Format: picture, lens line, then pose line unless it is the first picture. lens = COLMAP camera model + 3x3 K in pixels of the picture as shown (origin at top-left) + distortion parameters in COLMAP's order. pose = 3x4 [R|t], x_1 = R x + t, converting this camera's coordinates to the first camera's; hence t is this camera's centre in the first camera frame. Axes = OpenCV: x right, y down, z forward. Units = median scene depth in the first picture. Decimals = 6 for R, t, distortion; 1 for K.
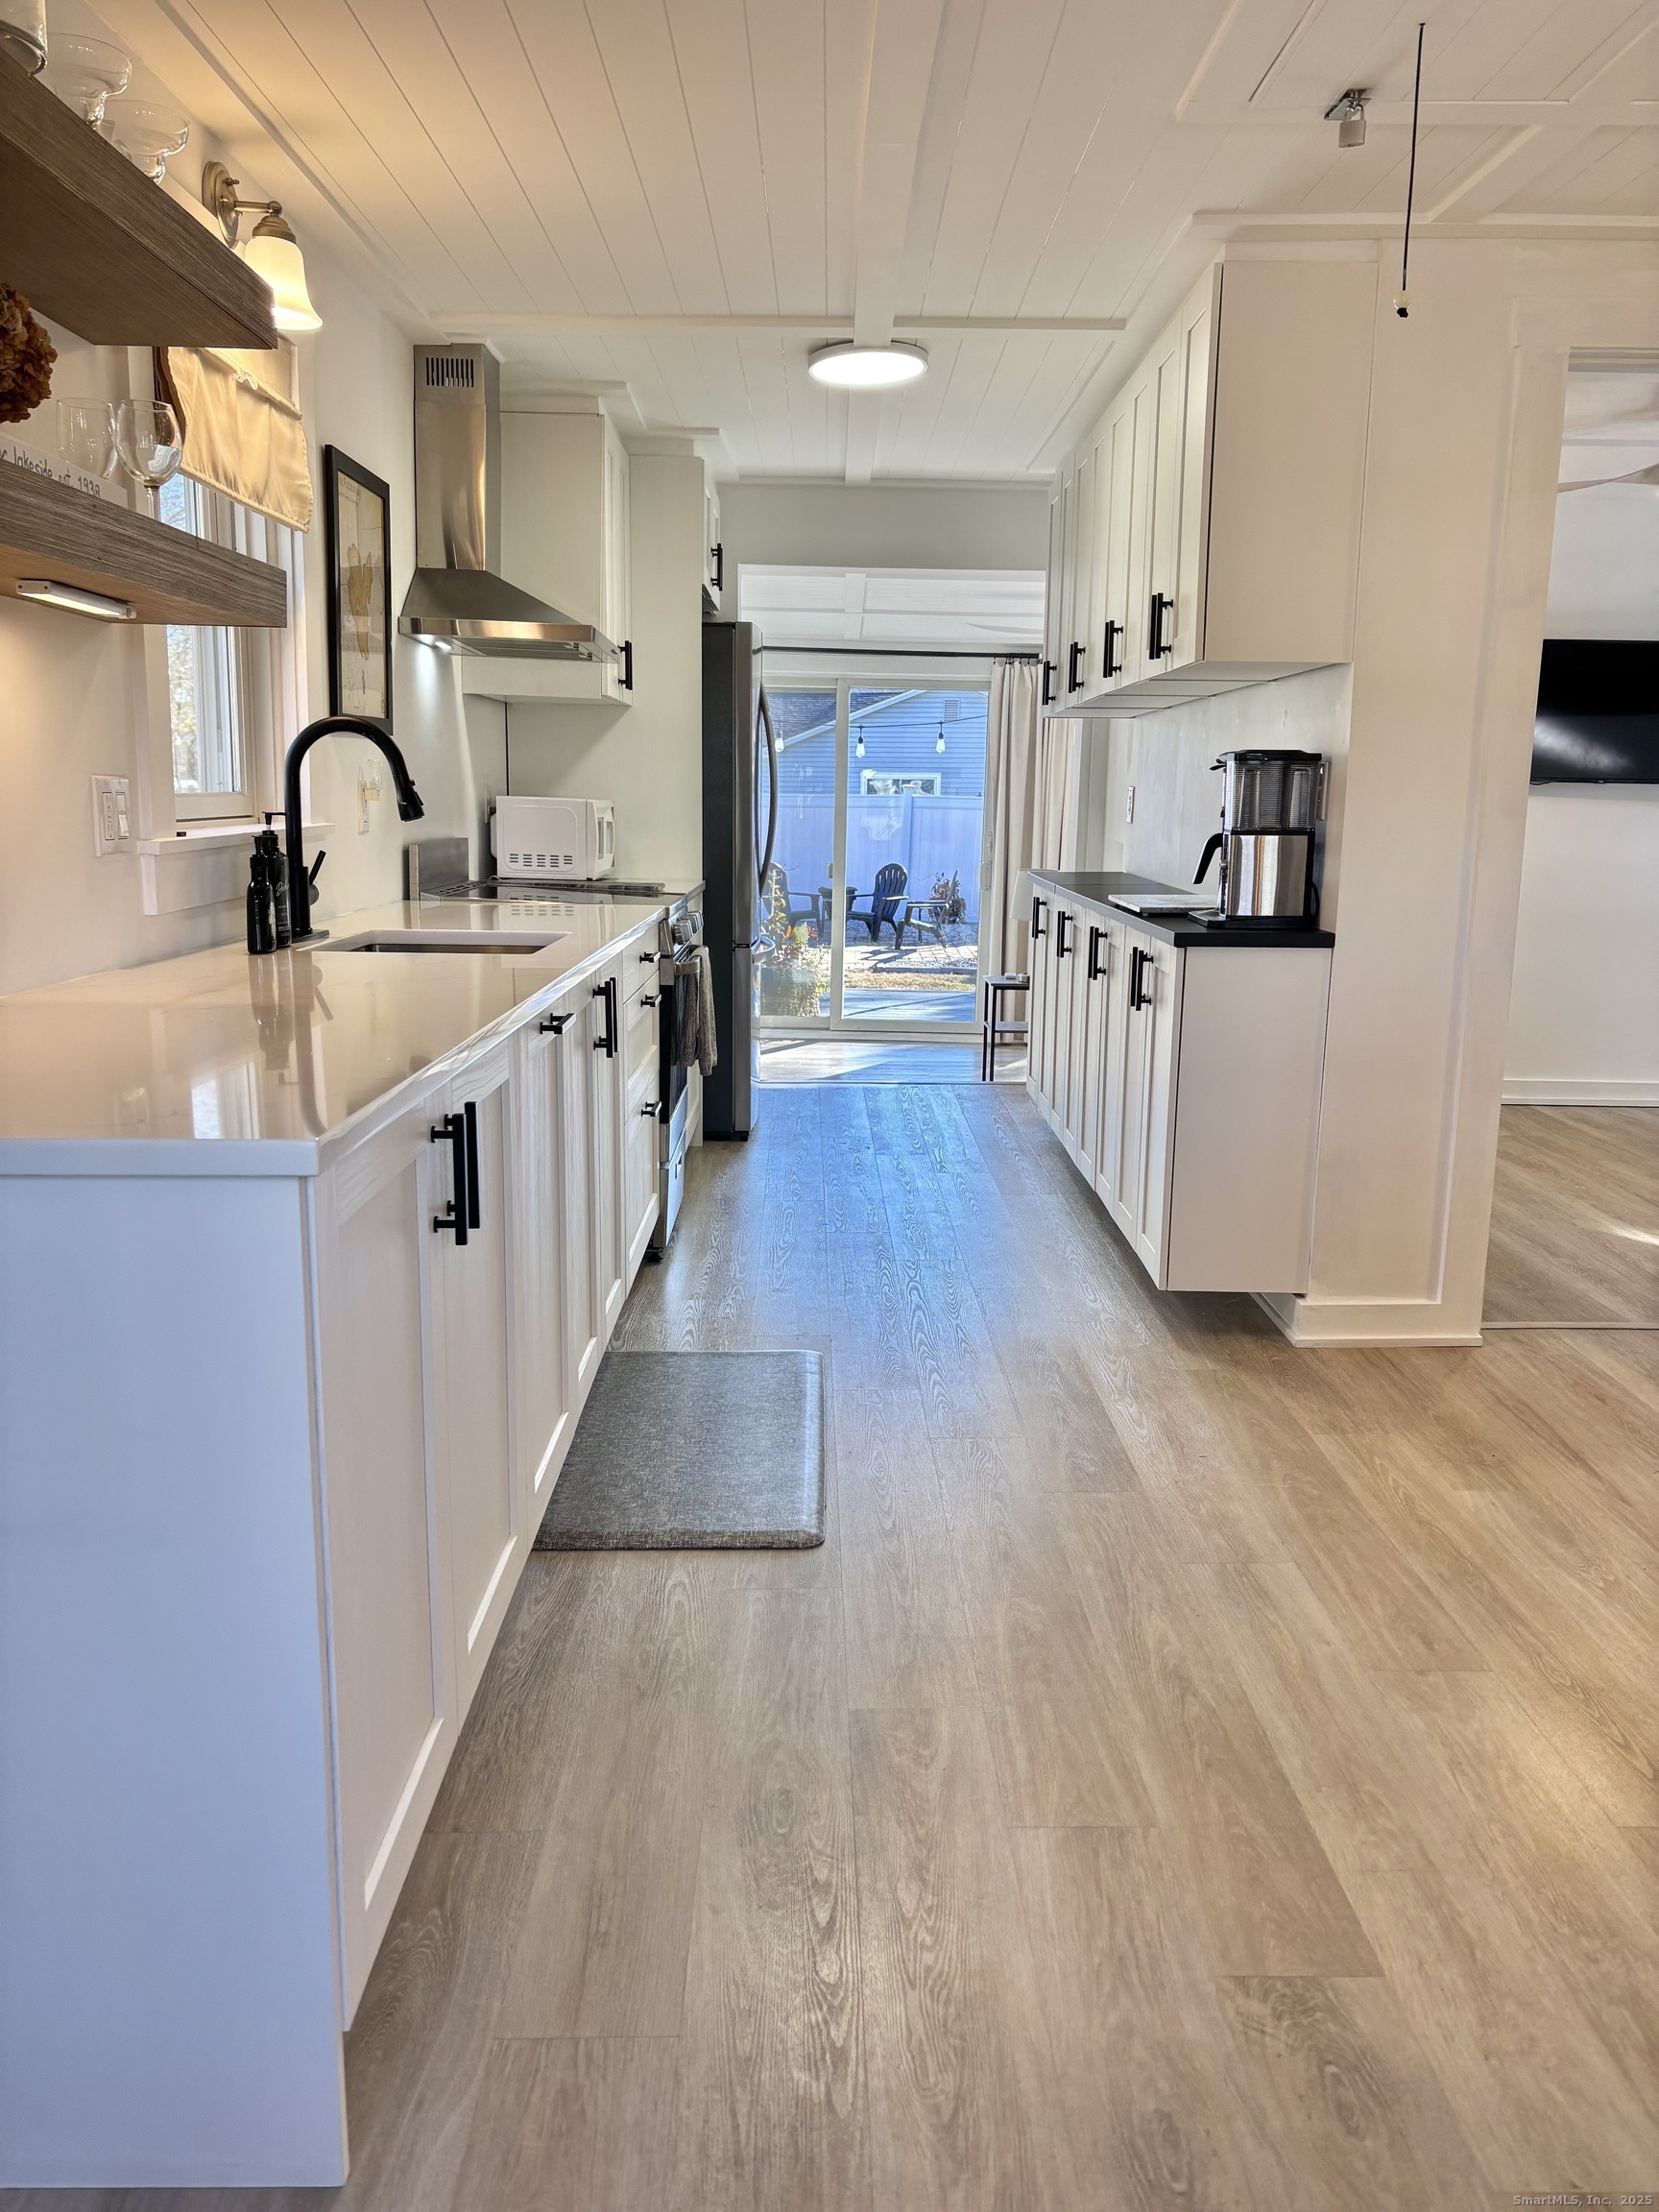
lens RADIAL K [[1674.0, 0, 840.2], [0, 1674.0, 1109.1], [0, 0, 1]] dist [0.043148, -0.056675]
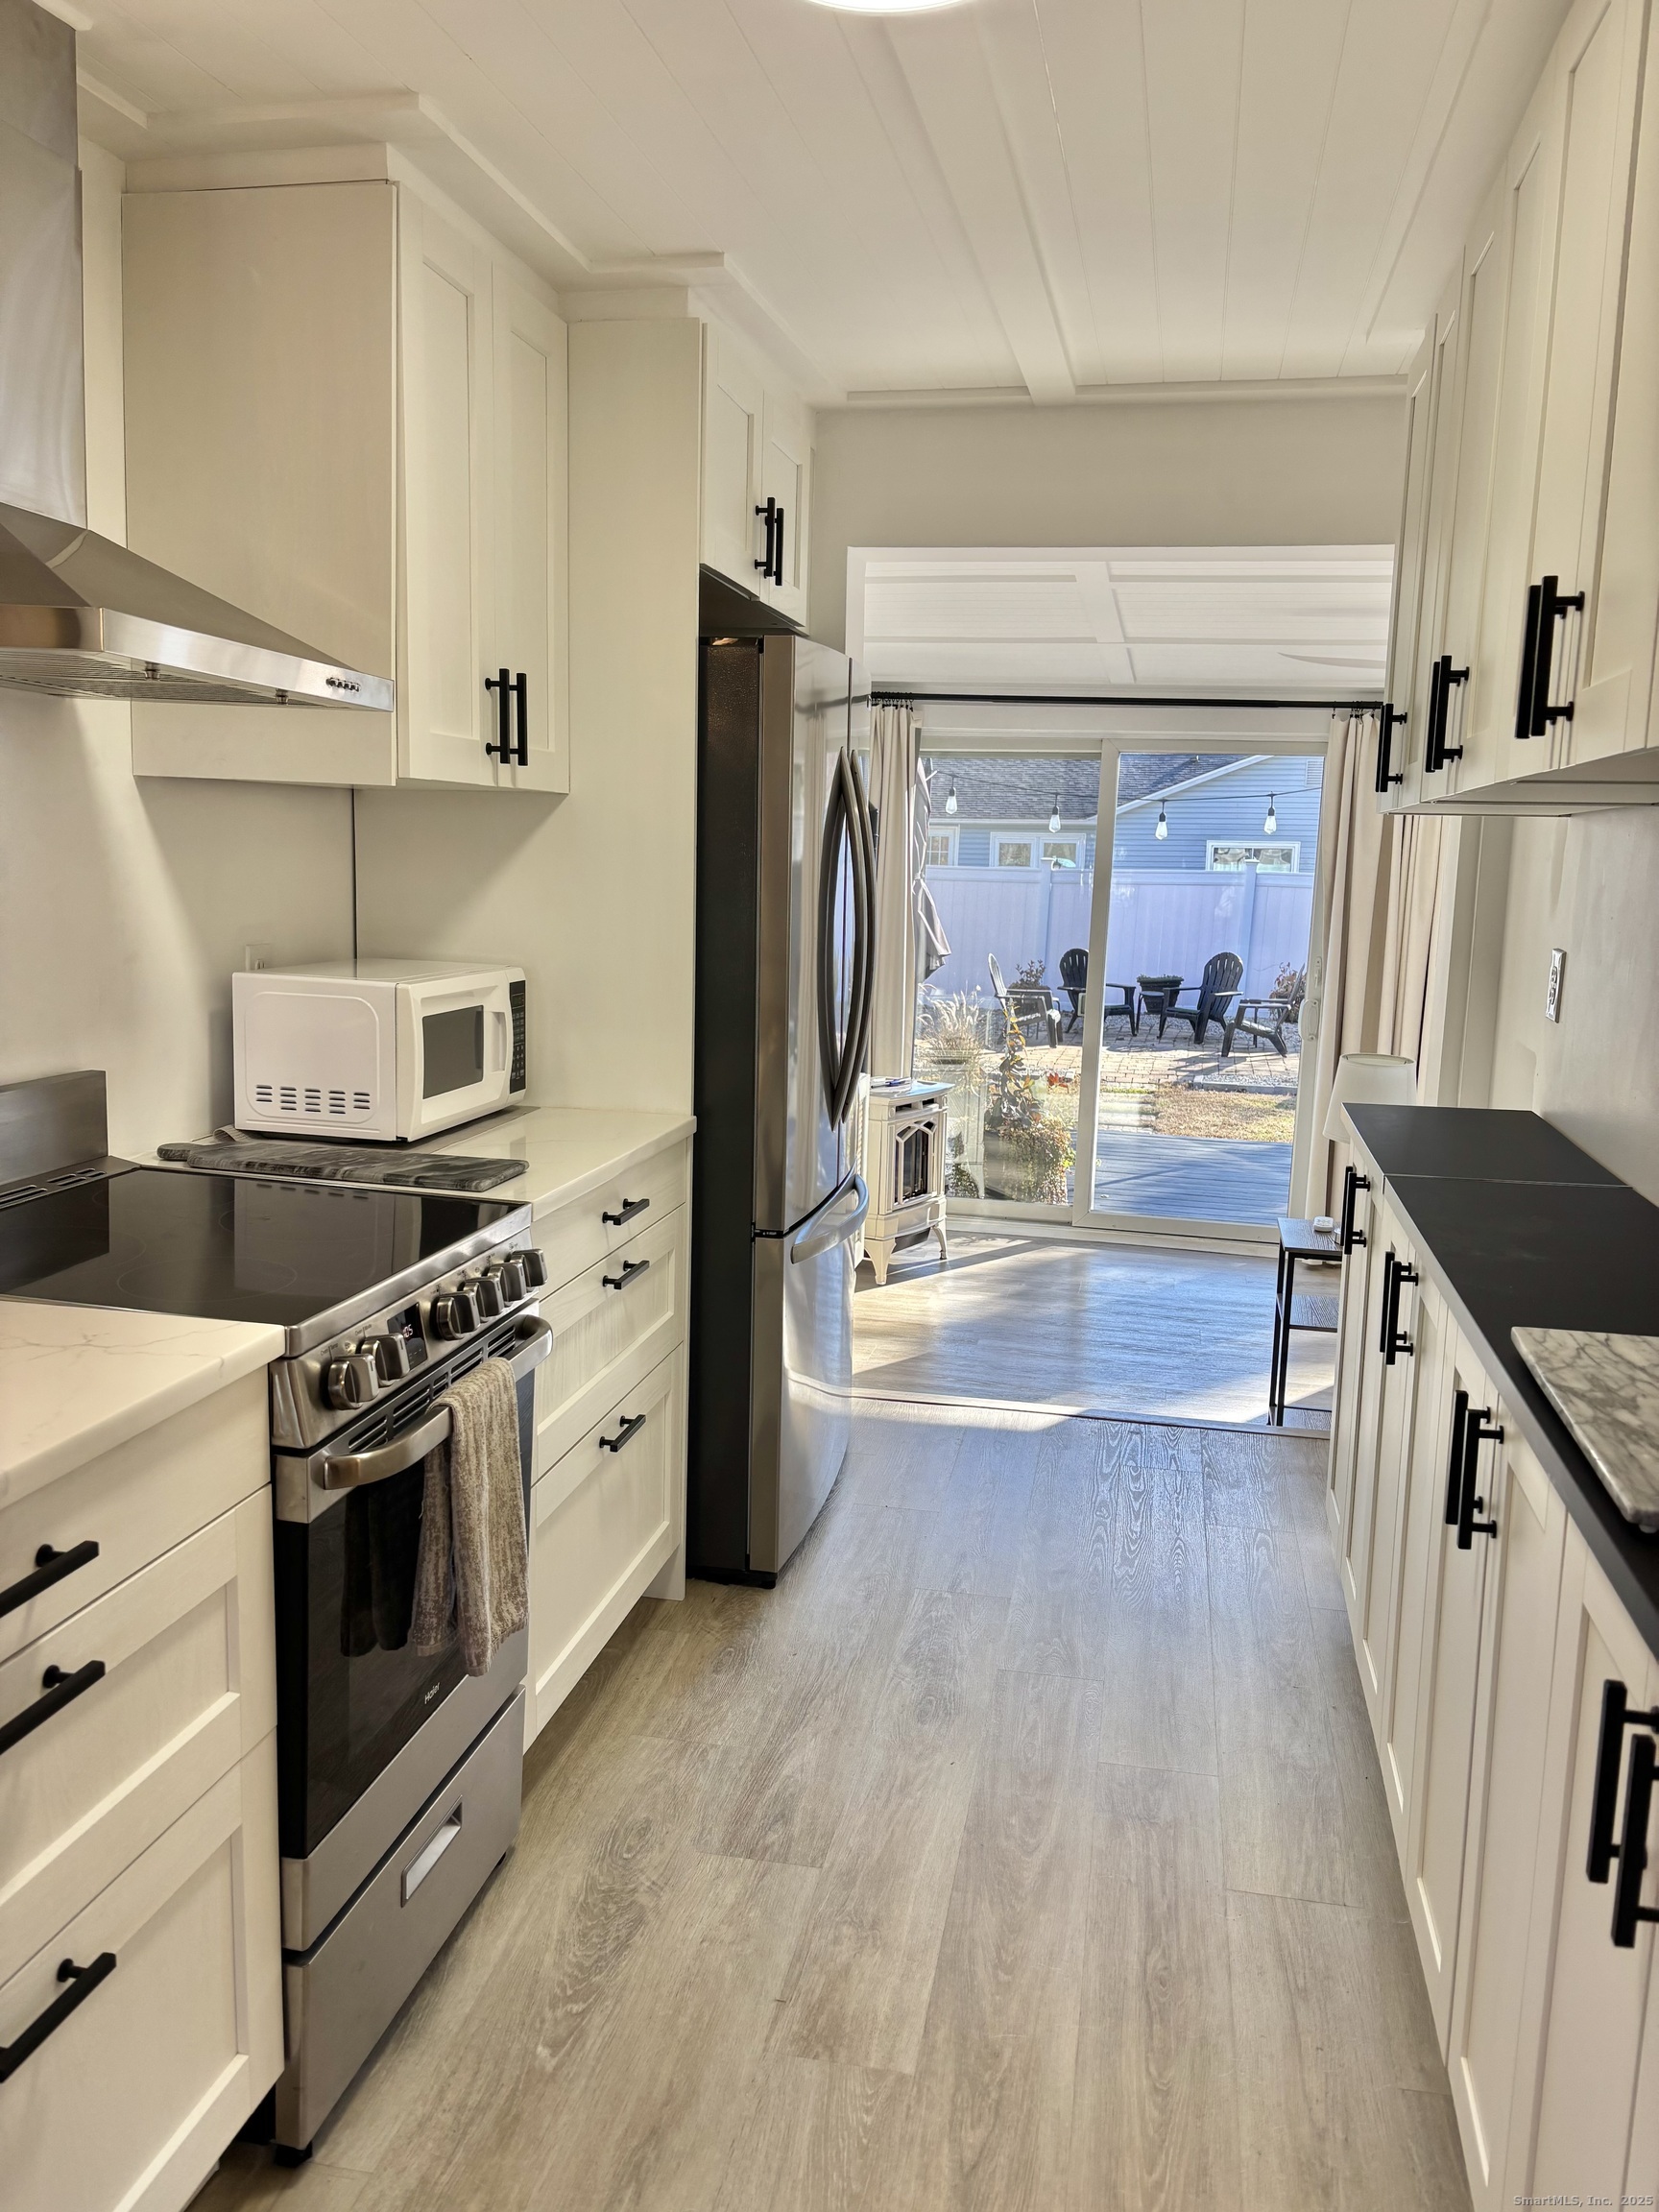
lens RADIAL K [[1674.0, 0, 833.8], [0, 1674.0, 1107.7], [0, 0, 1]] dist [0.043148, -0.056675]
pose [[0.976931, 0.042752, -0.209234, 0.108515], [-0.050098, 0.998296, -0.029935, -0.187216], [0.207598, 0.039726, 0.977407, 0.726915]]
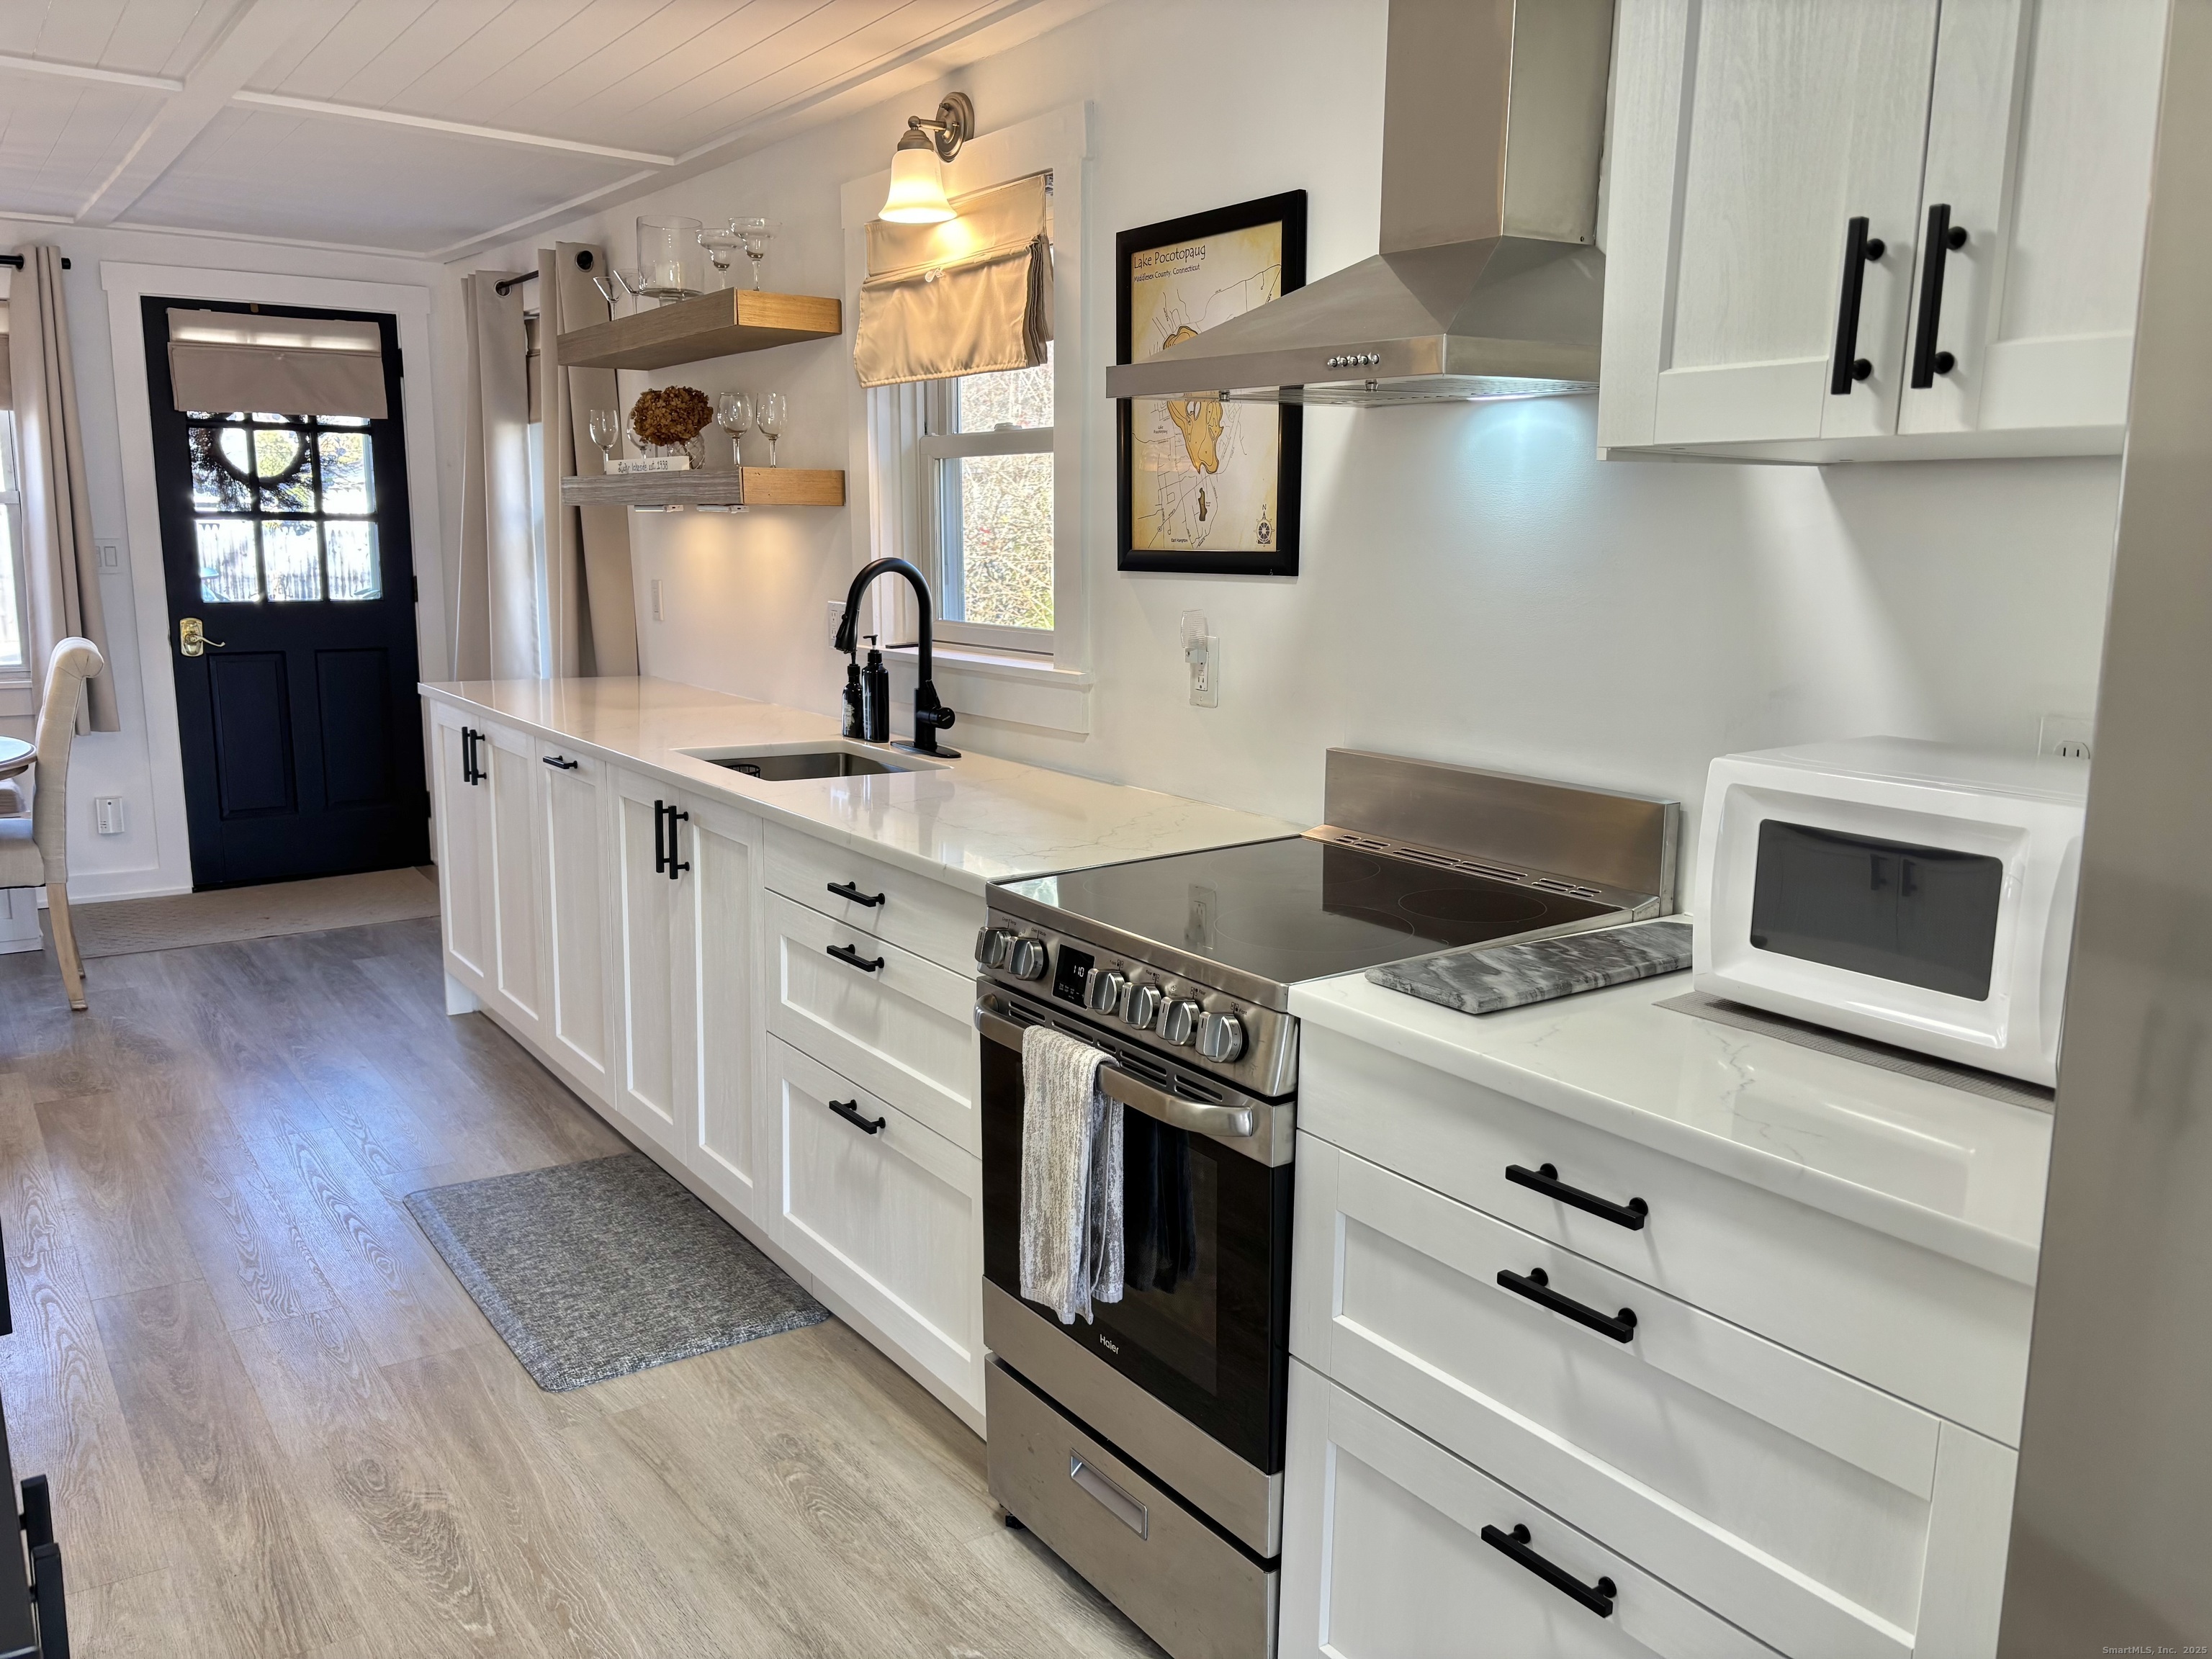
lens RADIAL K [[1674.0, 0, 1115.8], [0, 1674.0, 852.8], [0, 0, 1]] dist [0.043148, -0.056675]
pose [[-0.820124, 0.079109, -0.566691, 0.182105], [-0.133911, 0.936355, 0.324511, -0.346847], [0.556295, 0.342025, -0.757334, 1.601569]]
